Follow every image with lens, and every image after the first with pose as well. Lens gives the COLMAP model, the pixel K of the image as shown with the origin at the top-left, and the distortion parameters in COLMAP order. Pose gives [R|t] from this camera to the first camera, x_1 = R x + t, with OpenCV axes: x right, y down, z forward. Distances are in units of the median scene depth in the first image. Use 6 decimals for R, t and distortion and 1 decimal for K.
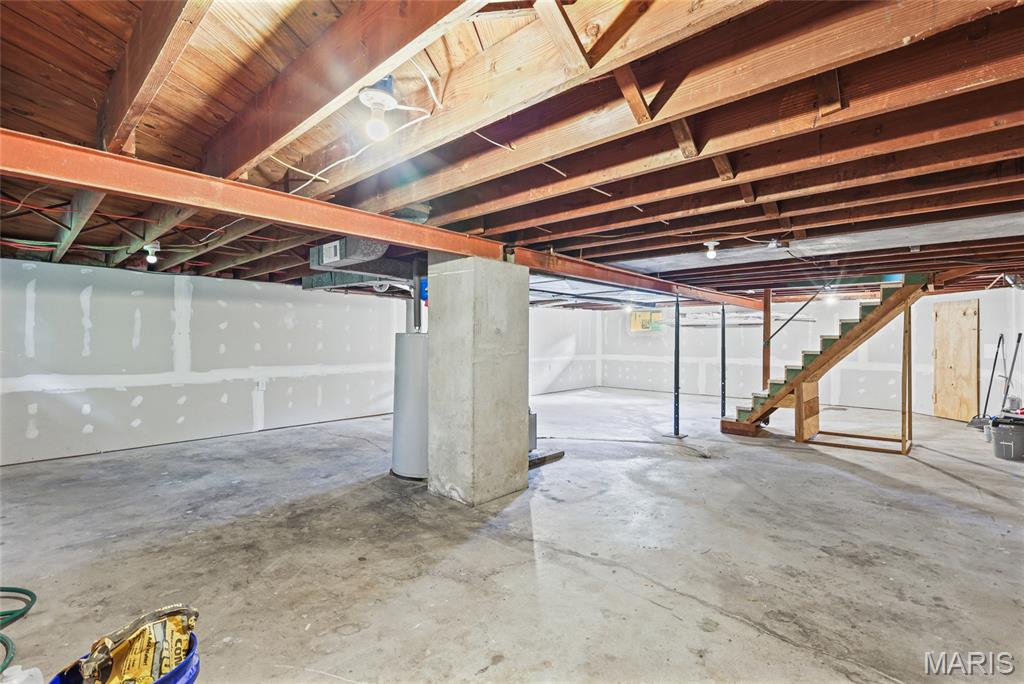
lens RADIAL K [[459.6, 0, 518.6], [0, 459.6, 340.0], [0, 0, 1]] dist [0.005178, 0.000360]
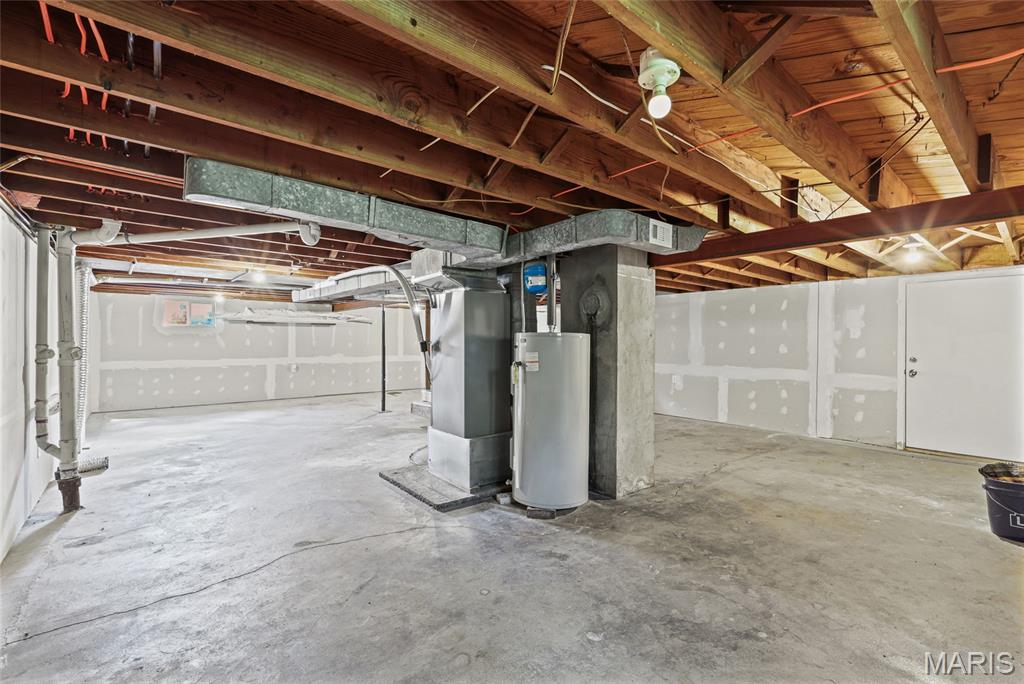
lens RADIAL K [[459.6, 0, 519.1], [0, 459.6, 342.1], [0, 0, 1]] dist [0.005178, 0.000360]
pose [[0.124771, -0.007584, 0.992157, -1.276397], [-0.002622, 0.999965, 0.007974, -0.006893], [-0.992182, -0.003597, 0.124747, 1.180873]]
